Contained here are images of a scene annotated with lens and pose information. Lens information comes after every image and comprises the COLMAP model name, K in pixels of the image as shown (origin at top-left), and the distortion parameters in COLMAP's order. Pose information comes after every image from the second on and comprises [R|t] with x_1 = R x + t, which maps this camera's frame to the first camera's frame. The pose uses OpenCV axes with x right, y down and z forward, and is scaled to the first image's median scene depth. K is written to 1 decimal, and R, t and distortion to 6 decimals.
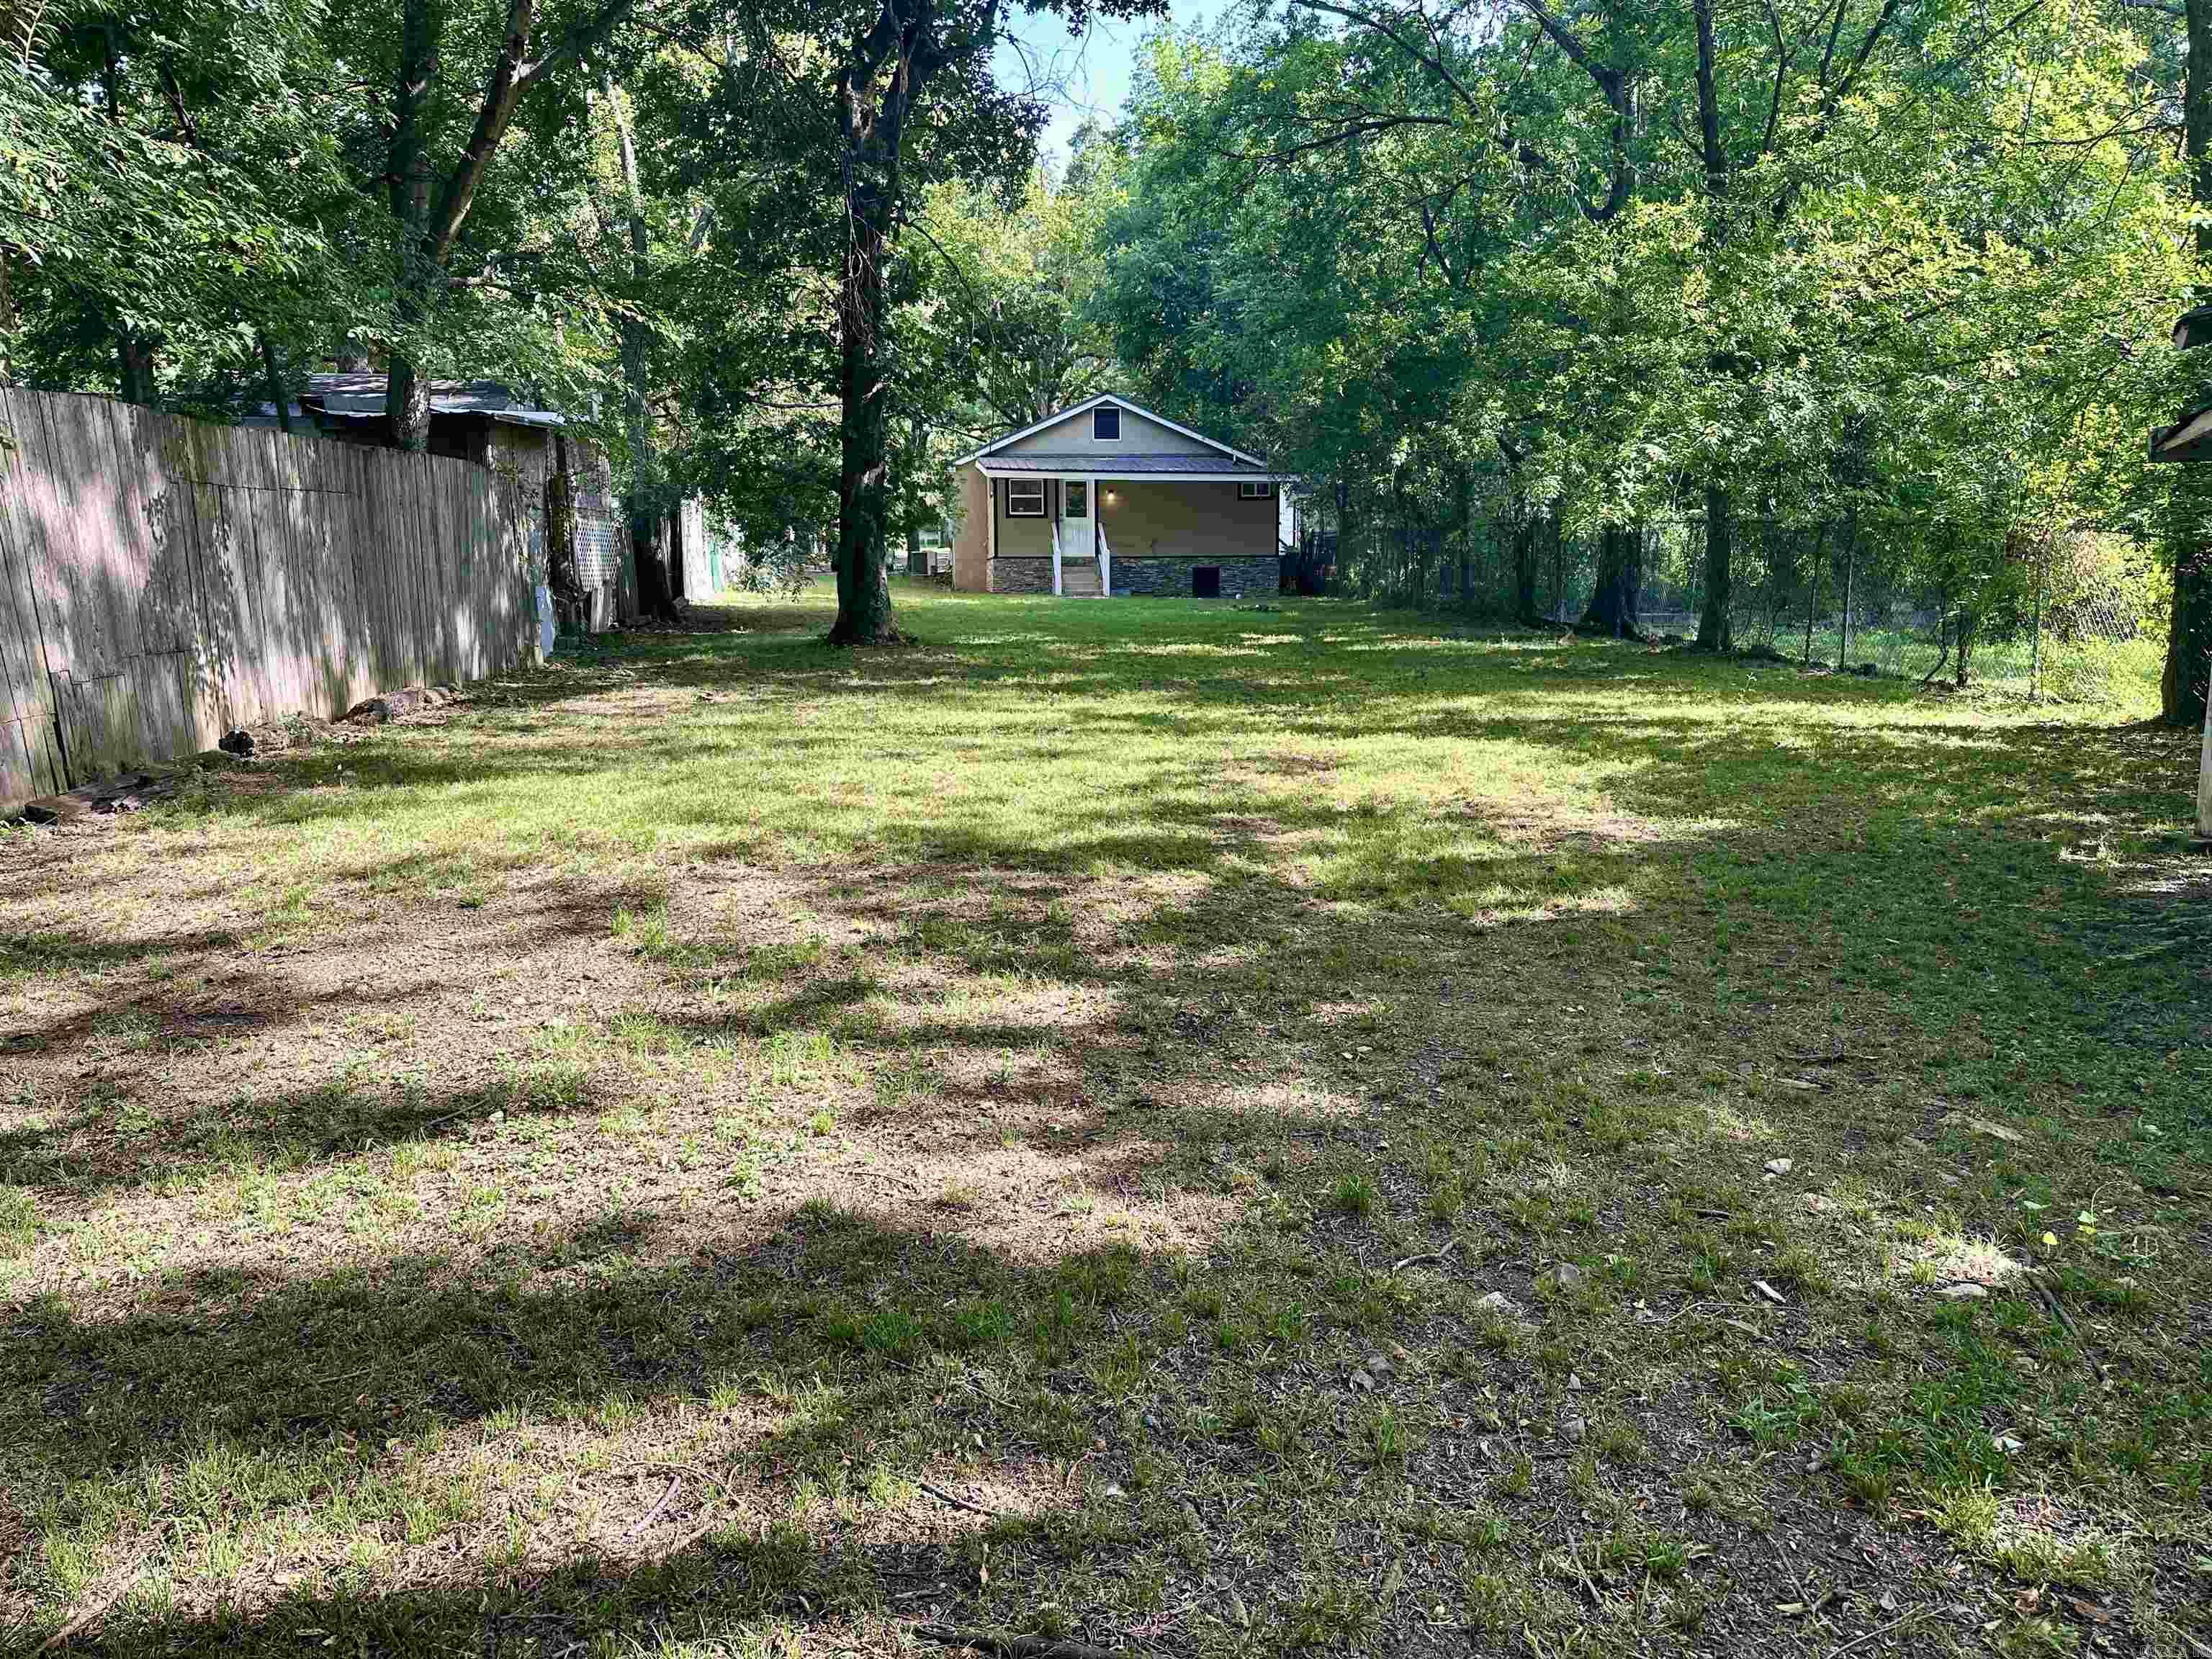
lens RADIAL K [[1508.0, 0, 1105.9], [0, 1508.0, 821.3], [0, 0, 1]] dist [0.040591, -0.007930]
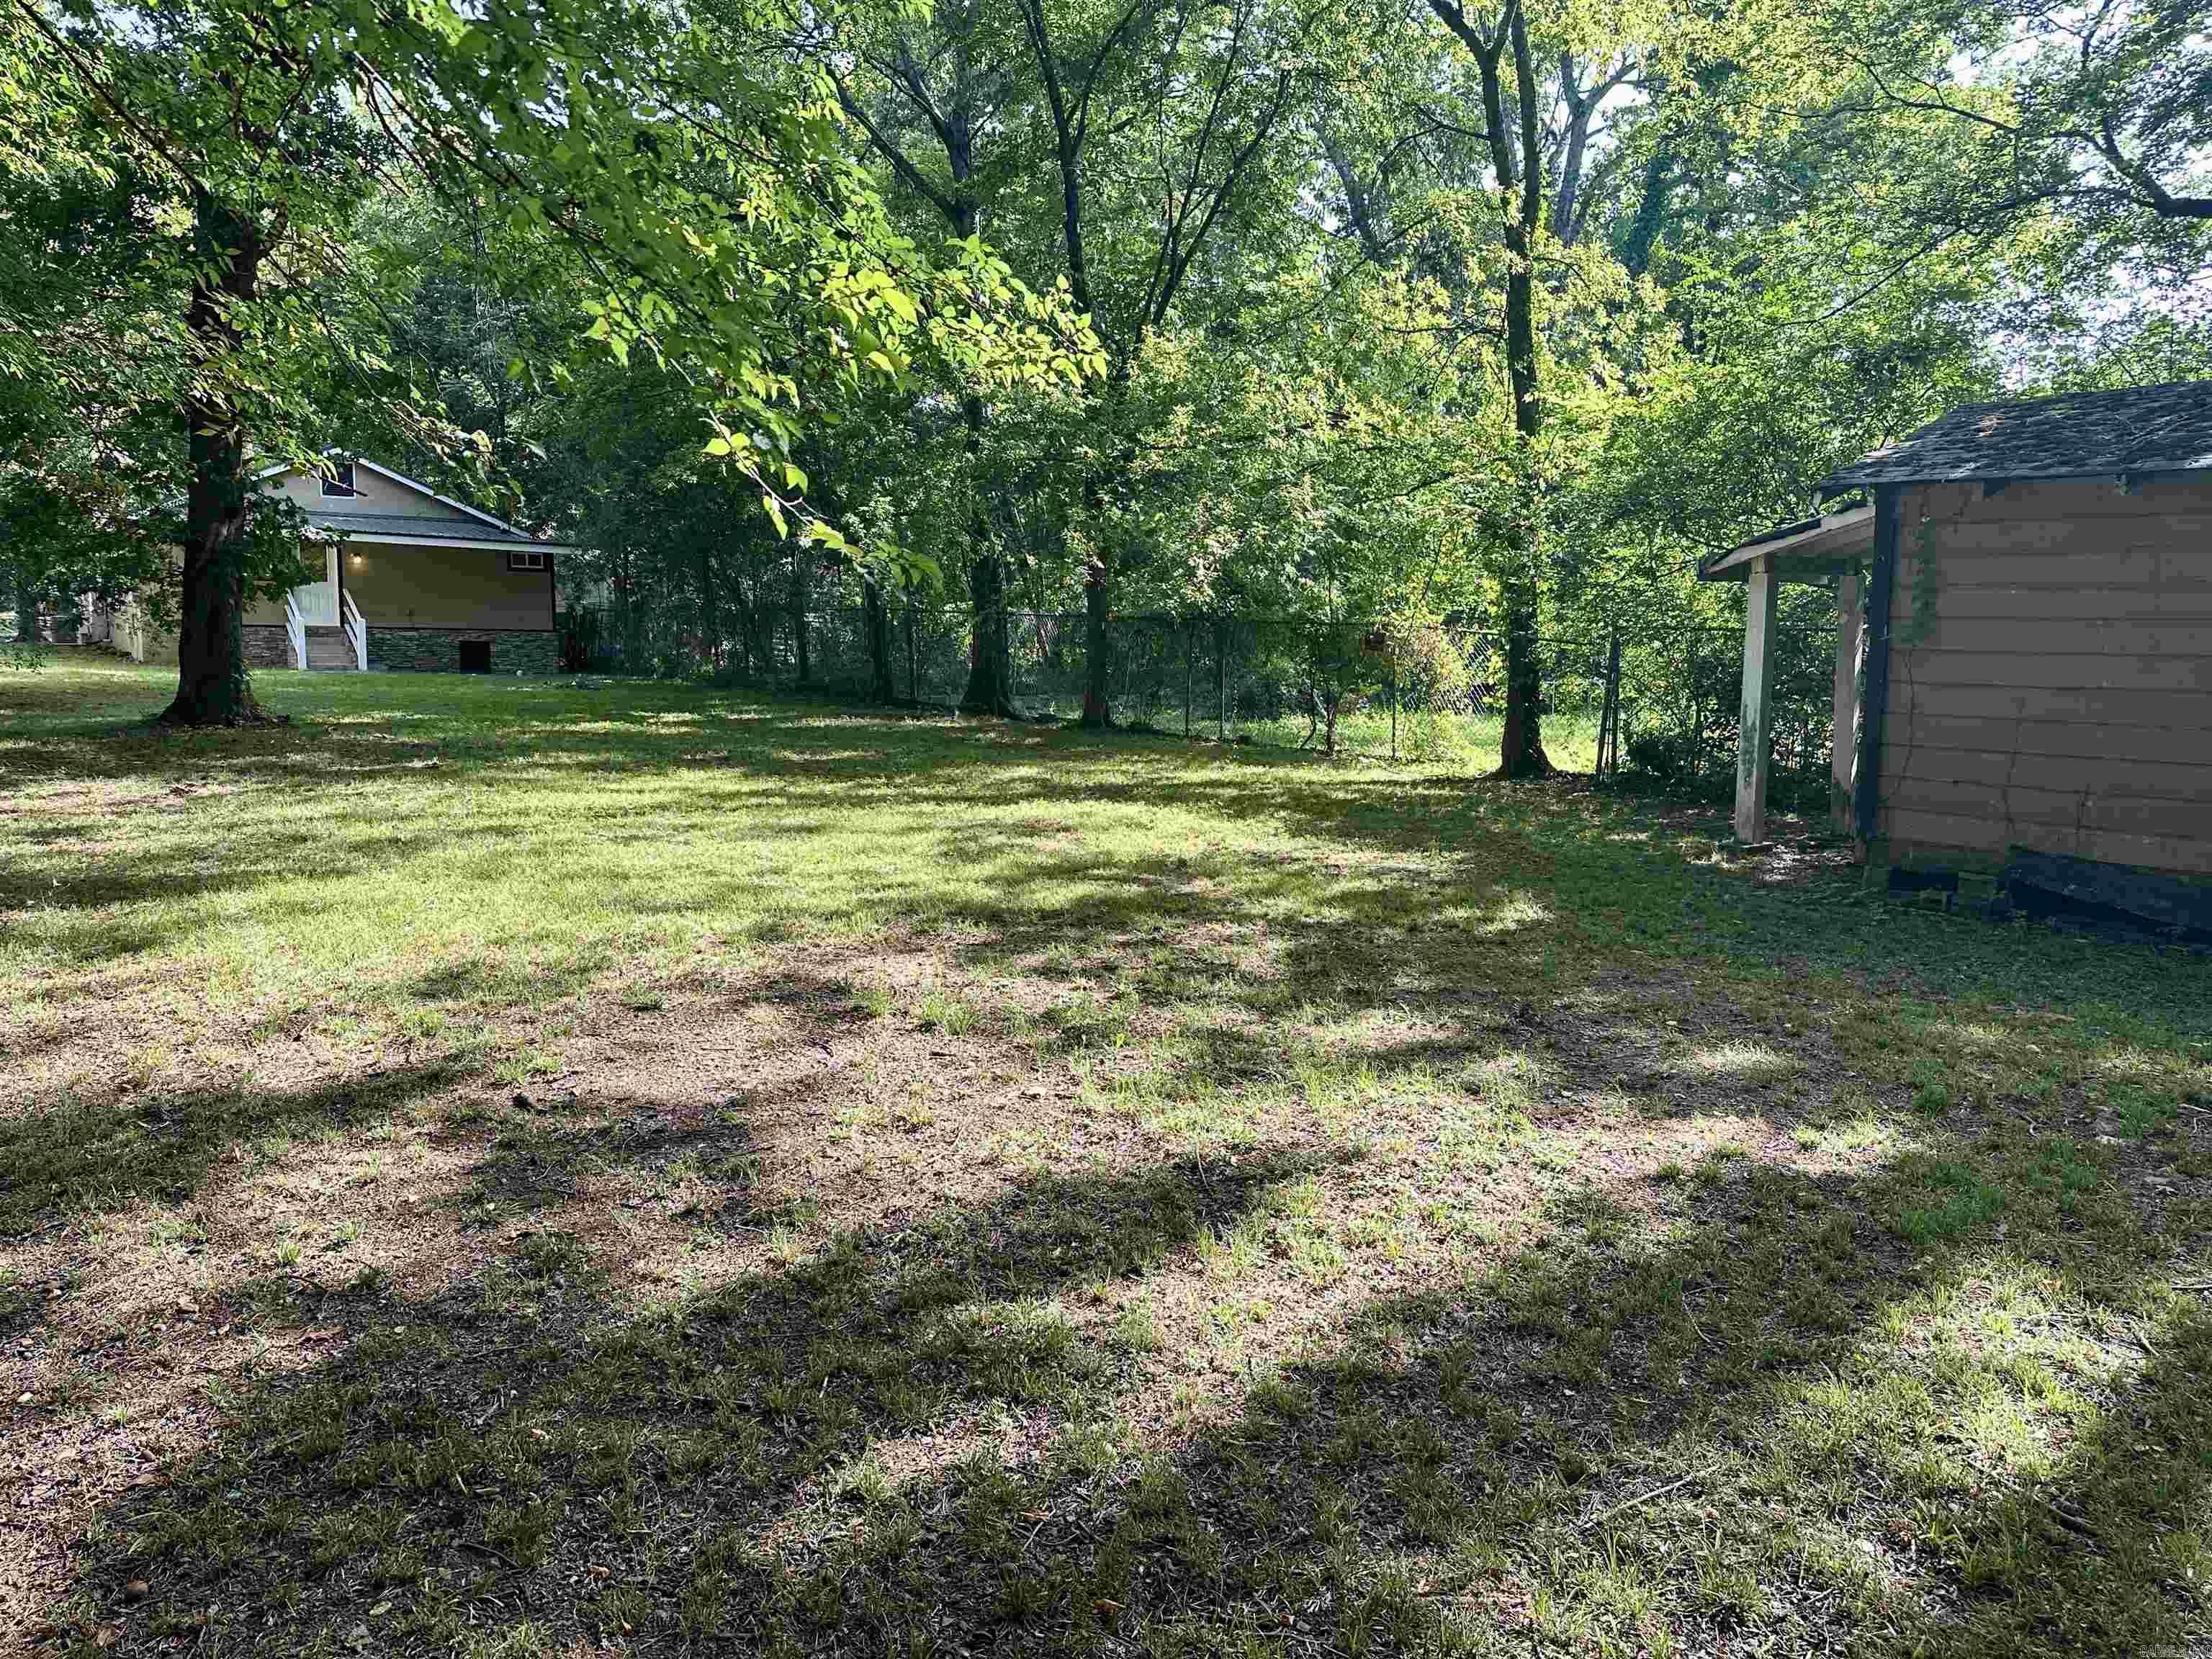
lens RADIAL K [[1508.0, 0, 1113.5], [0, 1508.0, 835.1], [0, 0, 1]] dist [0.040591, -0.007930]
pose [[0.850252, -0.048936, 0.524097, -0.193020], [0.071526, 0.997175, -0.022929, -0.002962], [-0.521494, 0.056982, 0.851350, 0.029382]]
